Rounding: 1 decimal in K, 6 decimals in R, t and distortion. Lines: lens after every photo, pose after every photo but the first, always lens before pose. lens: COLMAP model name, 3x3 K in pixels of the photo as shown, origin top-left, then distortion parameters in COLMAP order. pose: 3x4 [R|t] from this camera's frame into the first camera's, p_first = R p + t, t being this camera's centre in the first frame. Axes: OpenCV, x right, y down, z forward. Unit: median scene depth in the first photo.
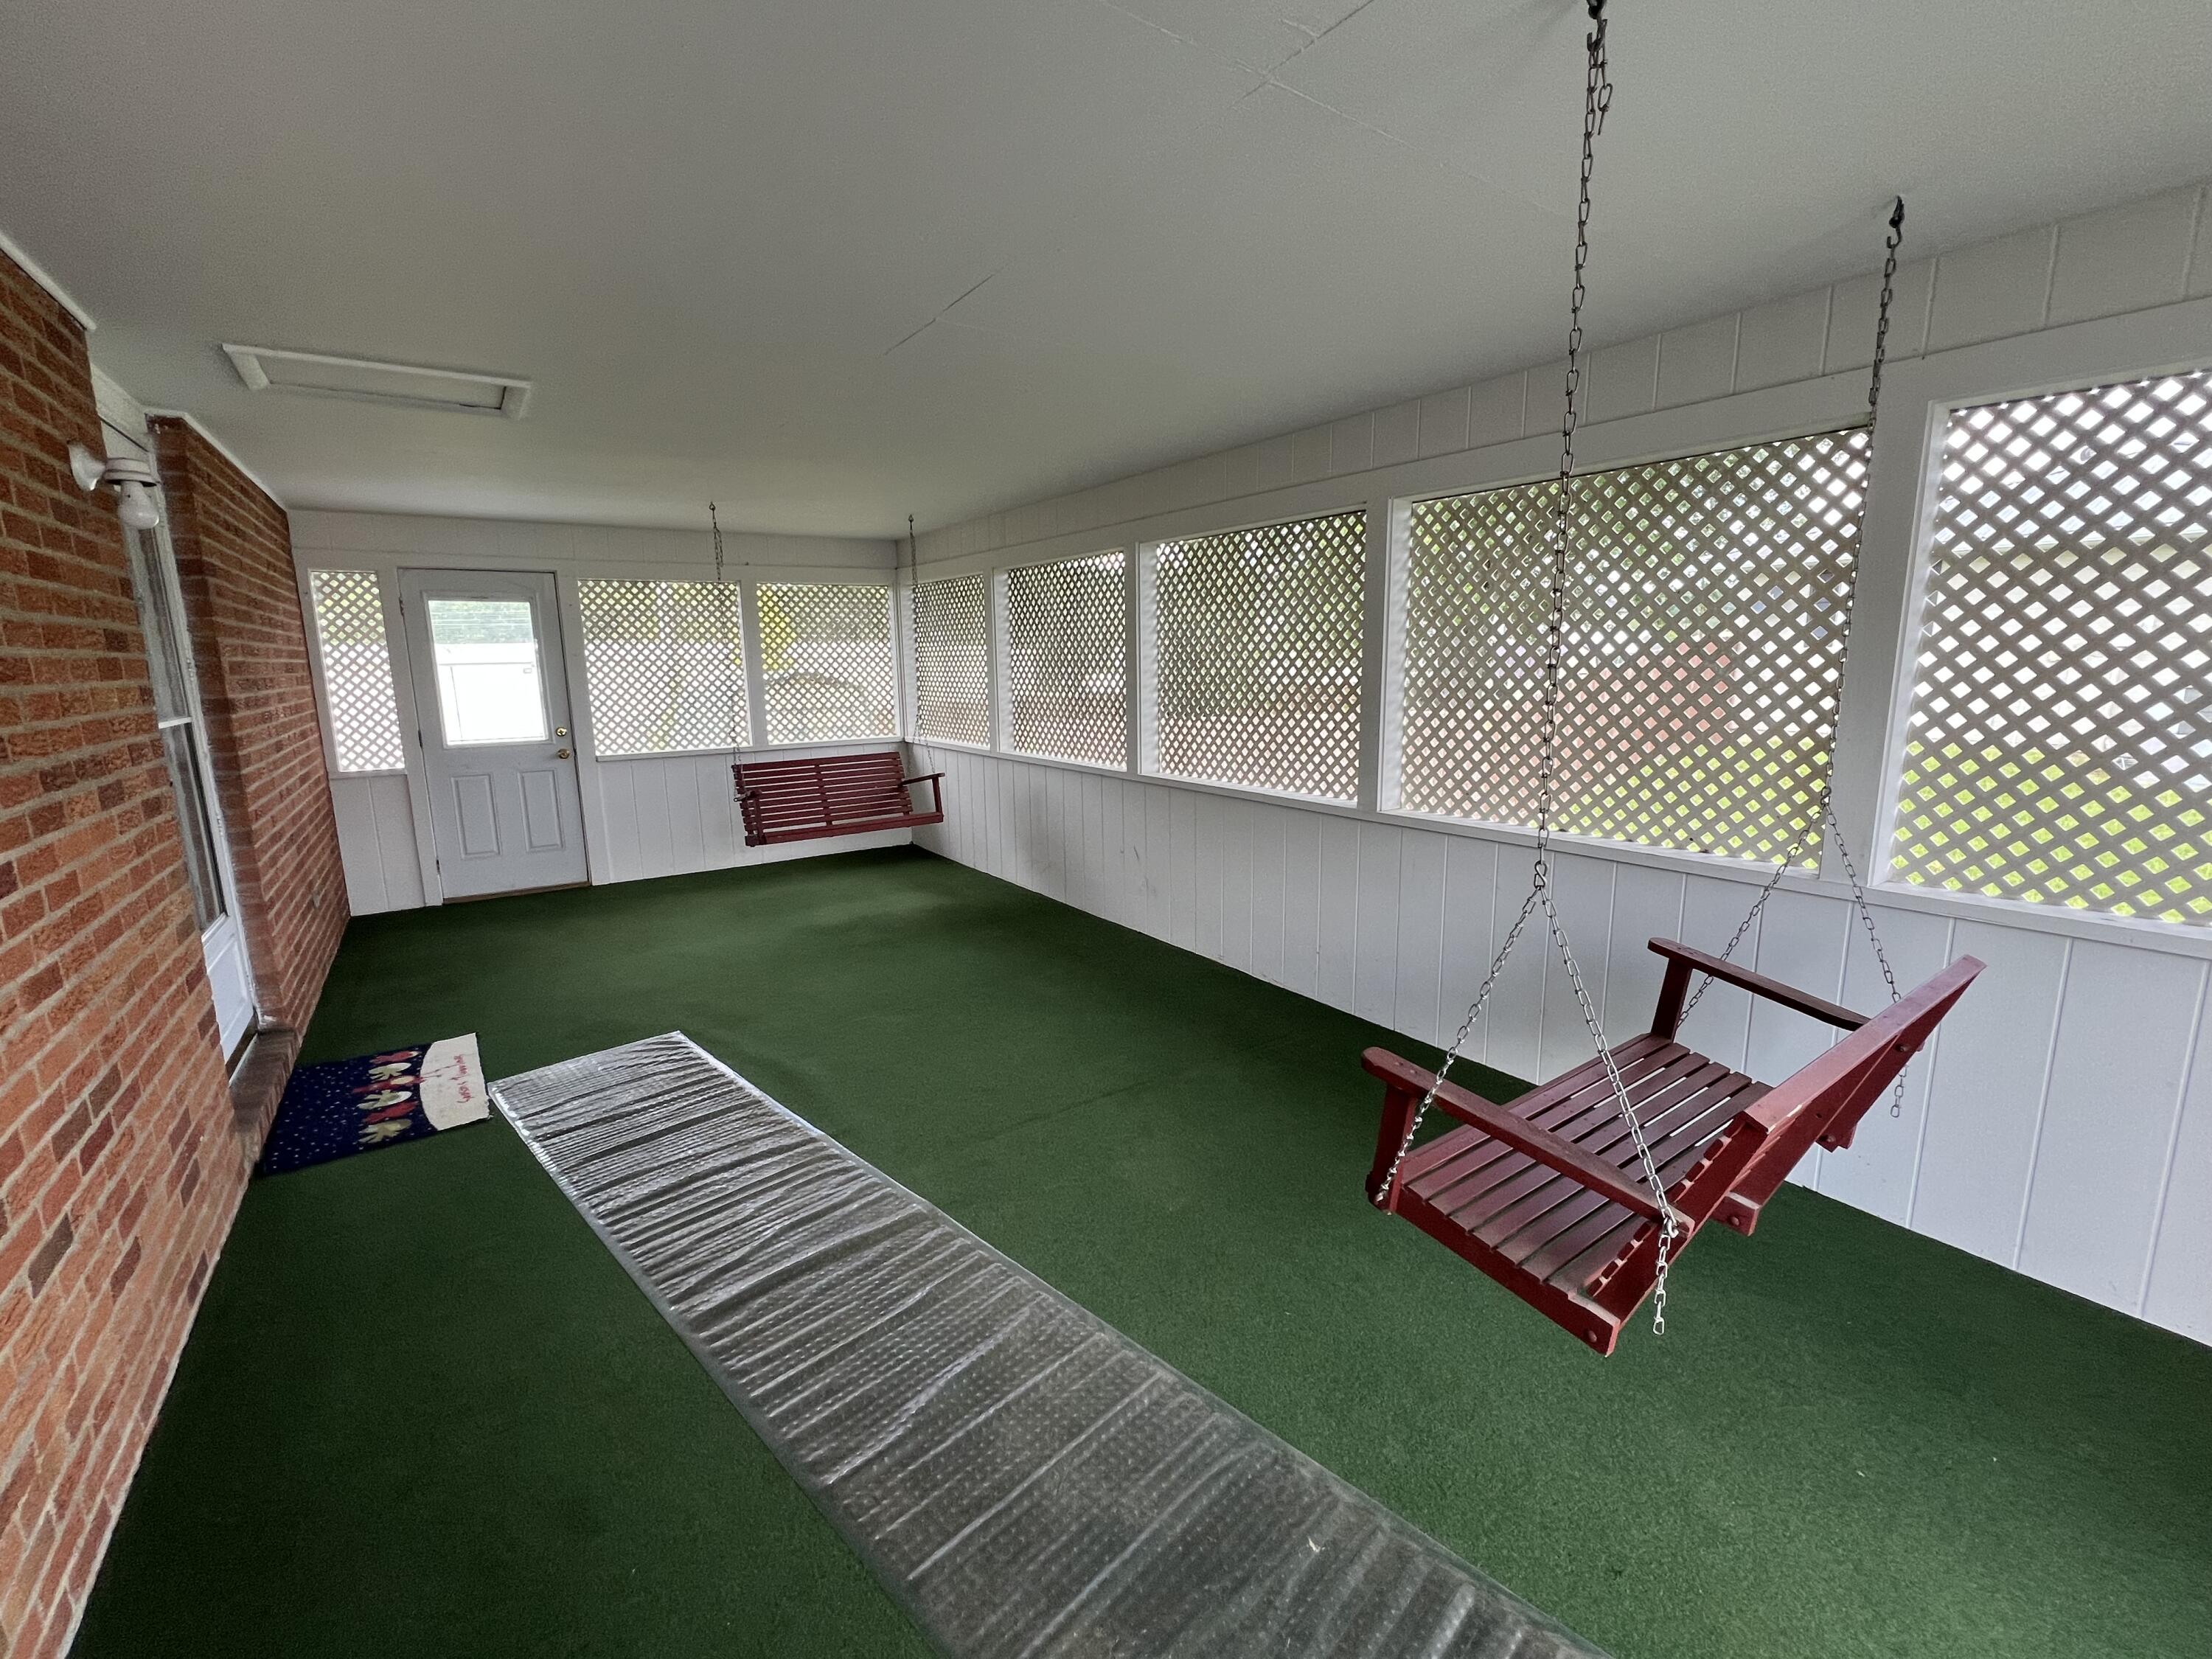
lens RADIAL K [[950.8, 0, 1110.2], [0, 950.8, 817.4], [0, 0, 1]] dist [-0.001880, 0.001679]
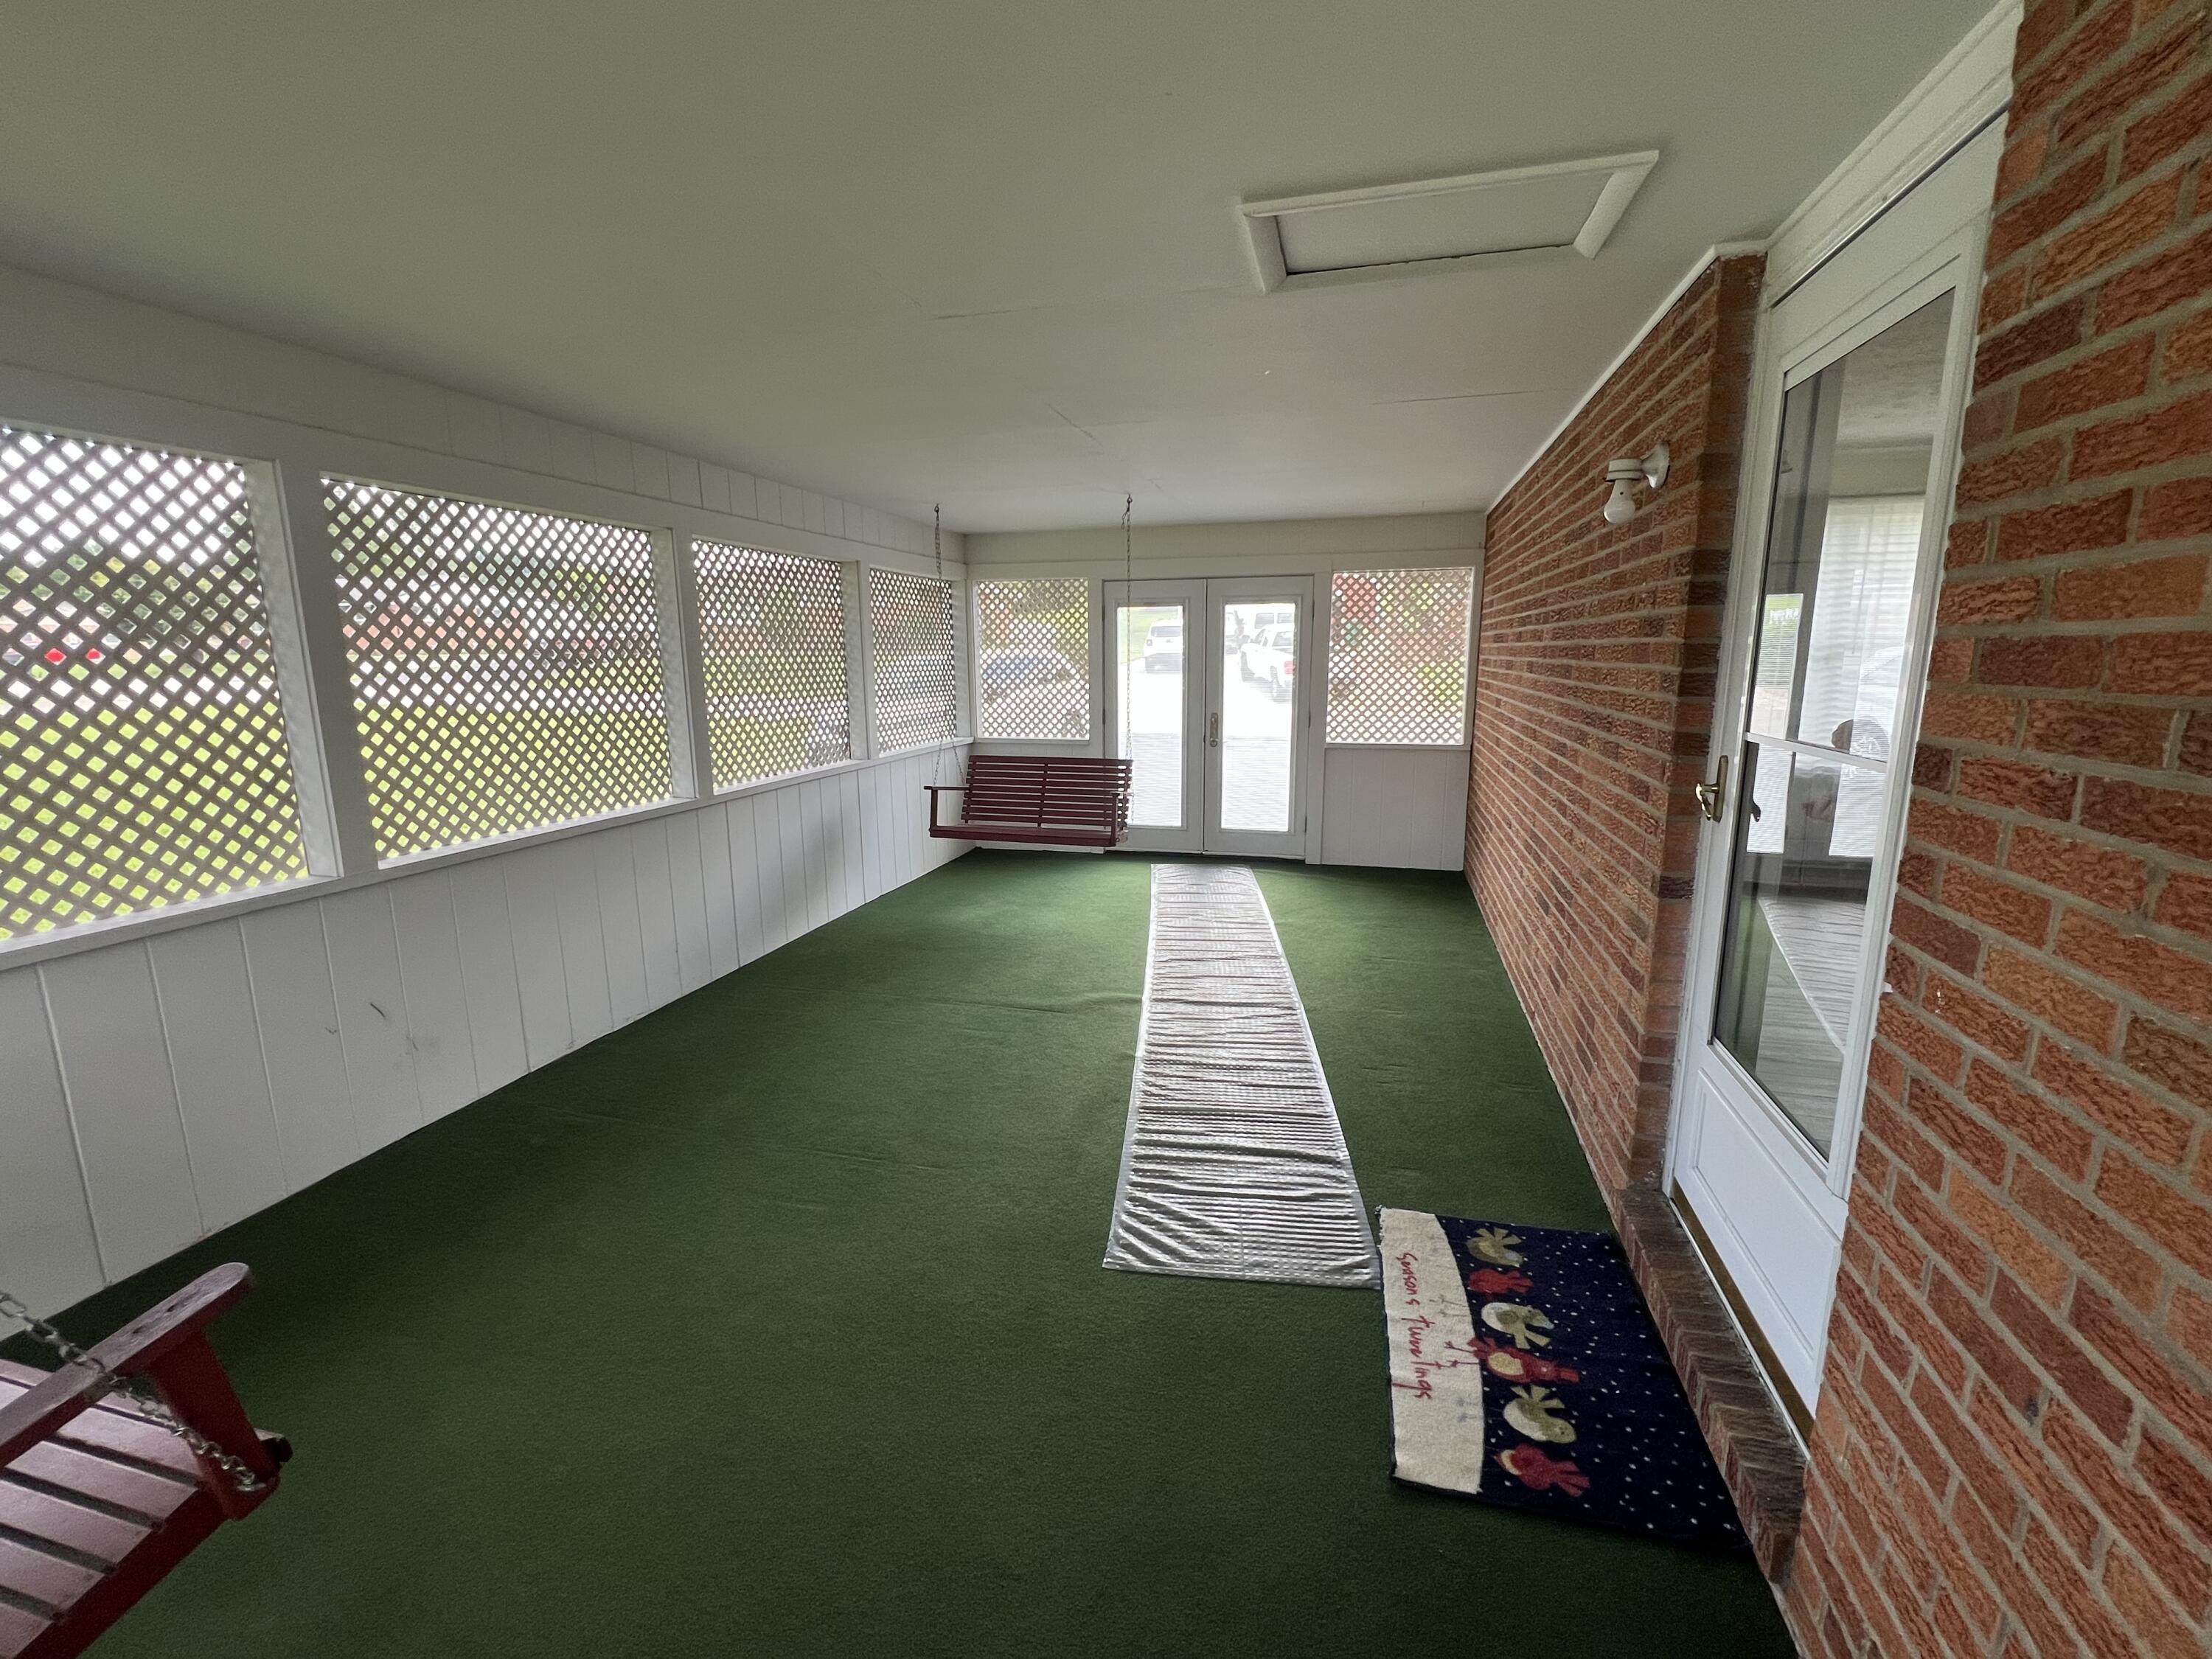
lens RADIAL K [[950.8, 0, 1106.1], [0, 950.8, 822.8], [0, 0, 1]] dist [-0.001880, 0.001679]
pose [[-0.645267, -0.111556, 0.755769, -1.011431], [0.149341, 0.951776, 0.267994, -0.240002], [-0.749218, 0.285795, -0.597489, 1.467552]]
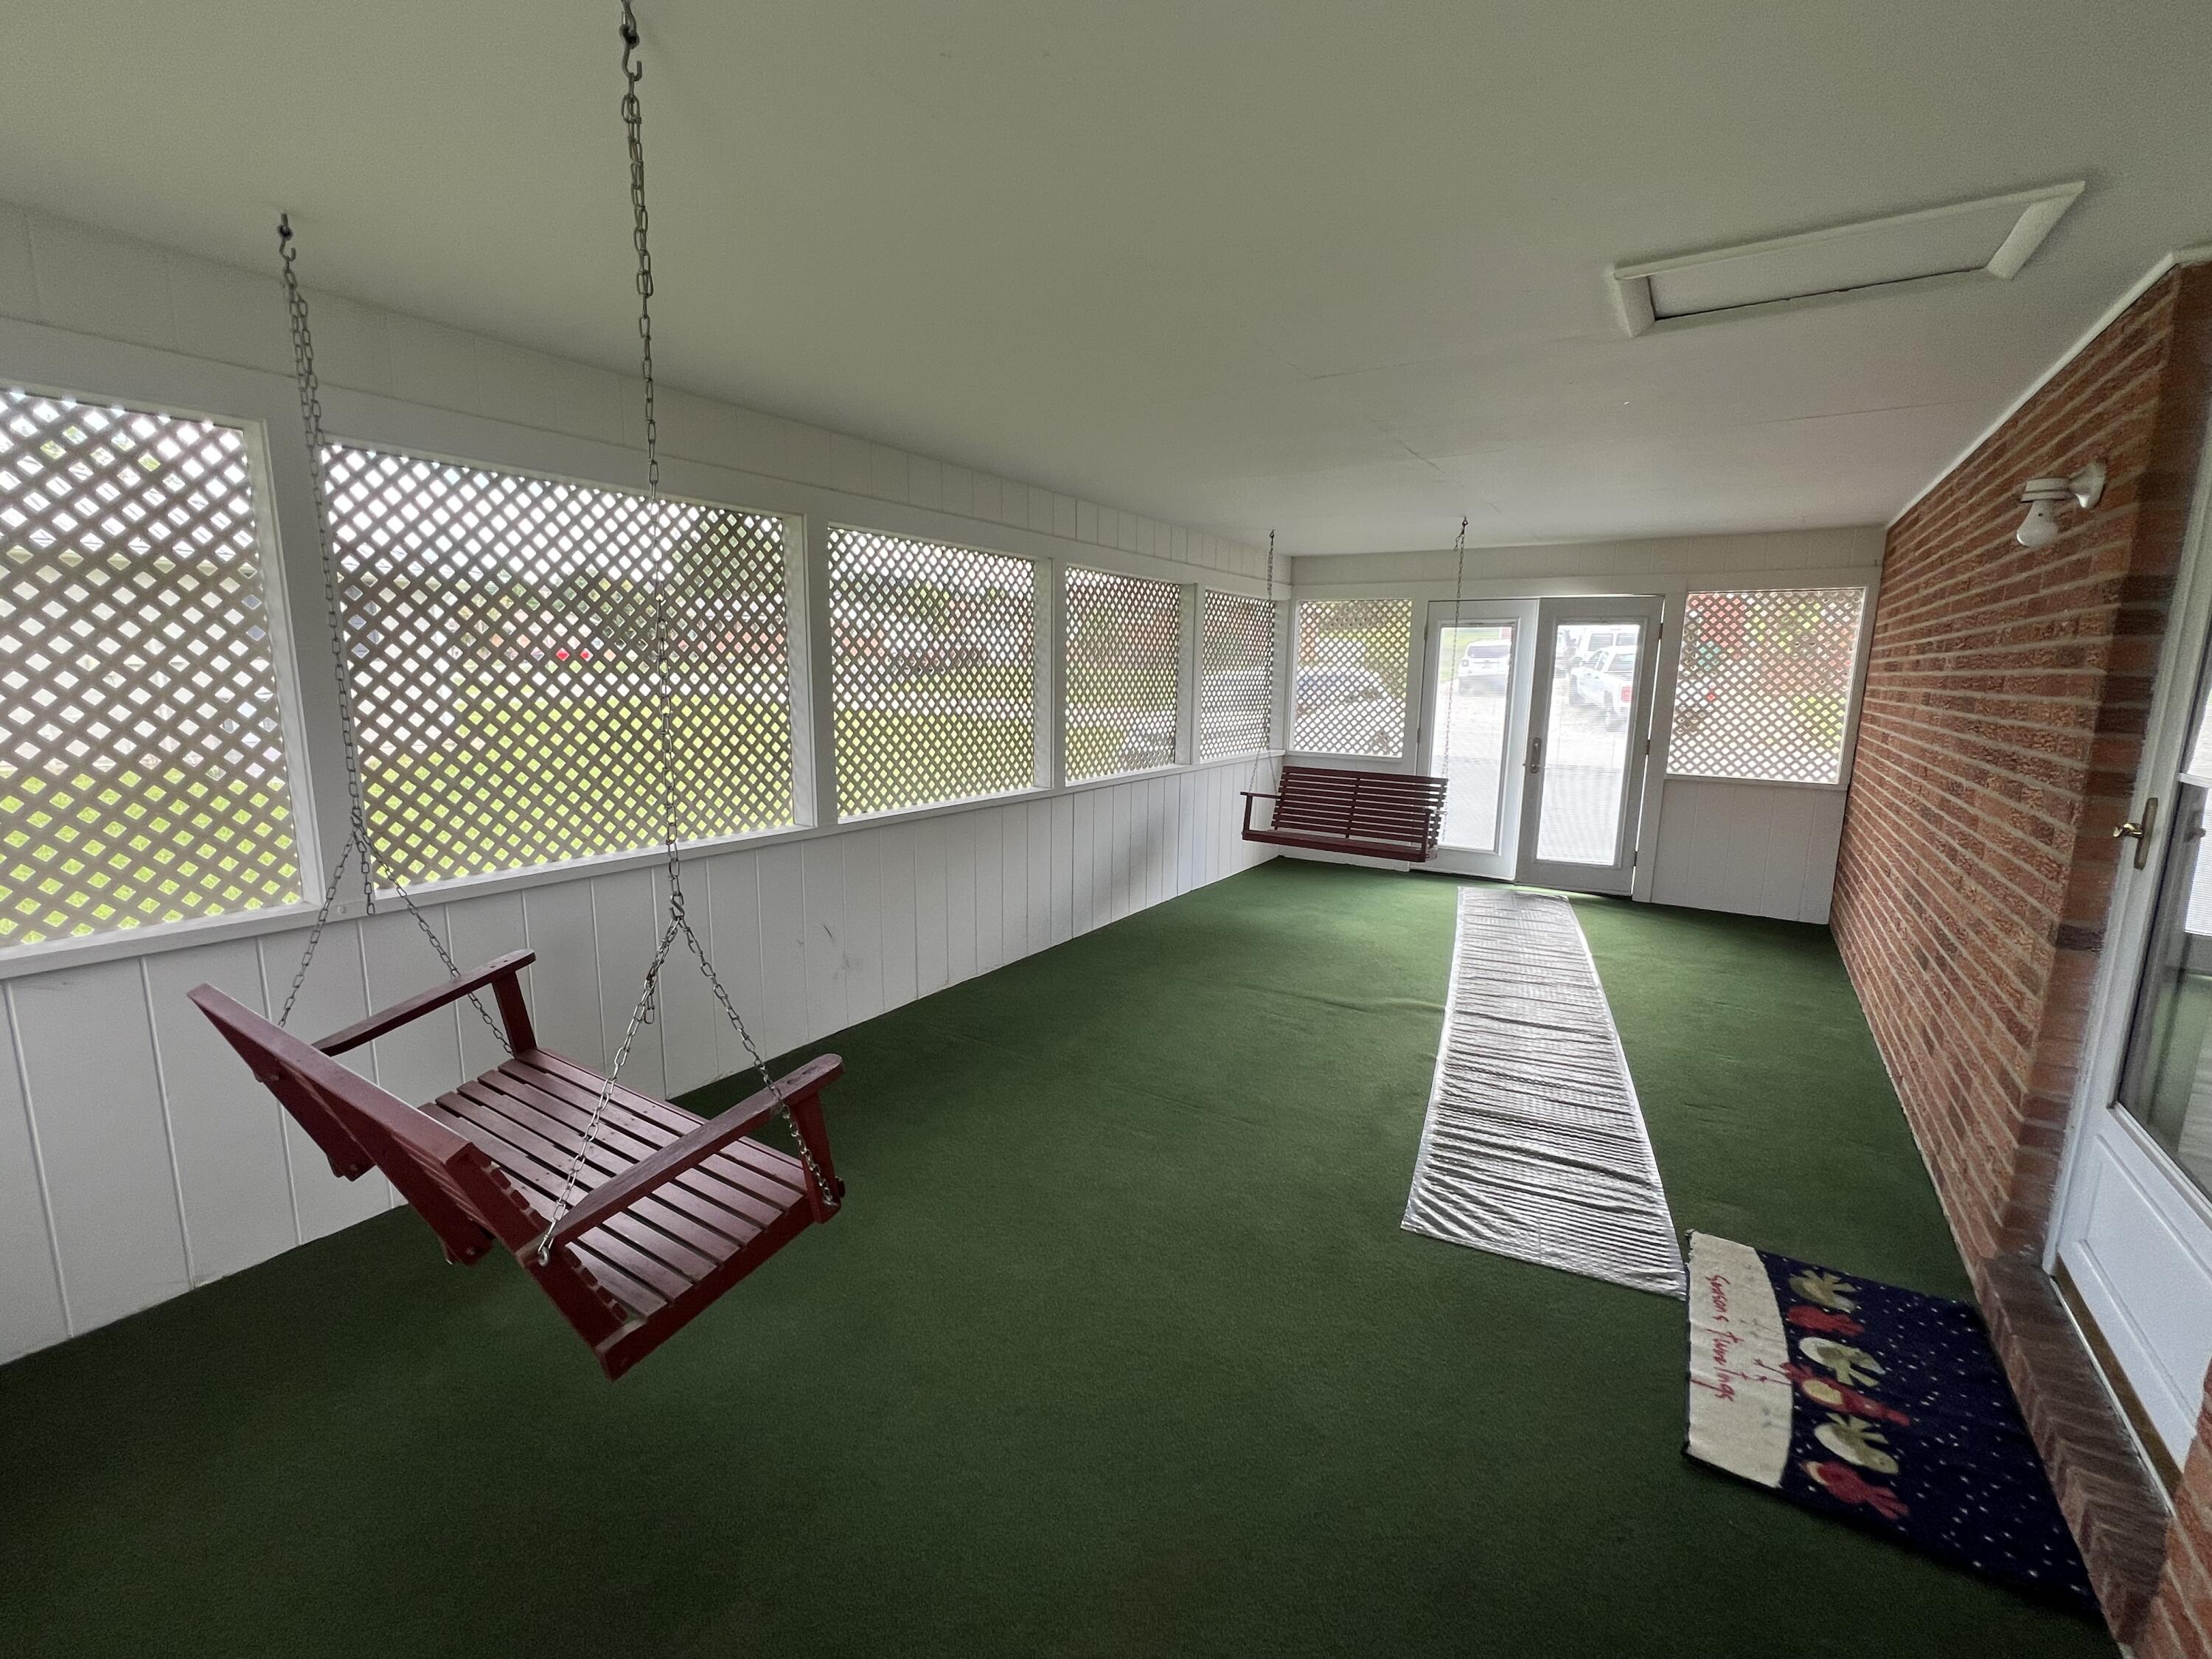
lens RADIAL K [[950.8, 0, 1104.1], [0, 950.8, 820.6], [0, 0, 1]] dist [-0.001880, 0.001679]
pose [[-0.380292, -0.134962, 0.914966, -1.085273], [0.148736, 0.967494, 0.204530, -0.253297], [-0.912828, 0.213869, -0.347857, 1.560895]]
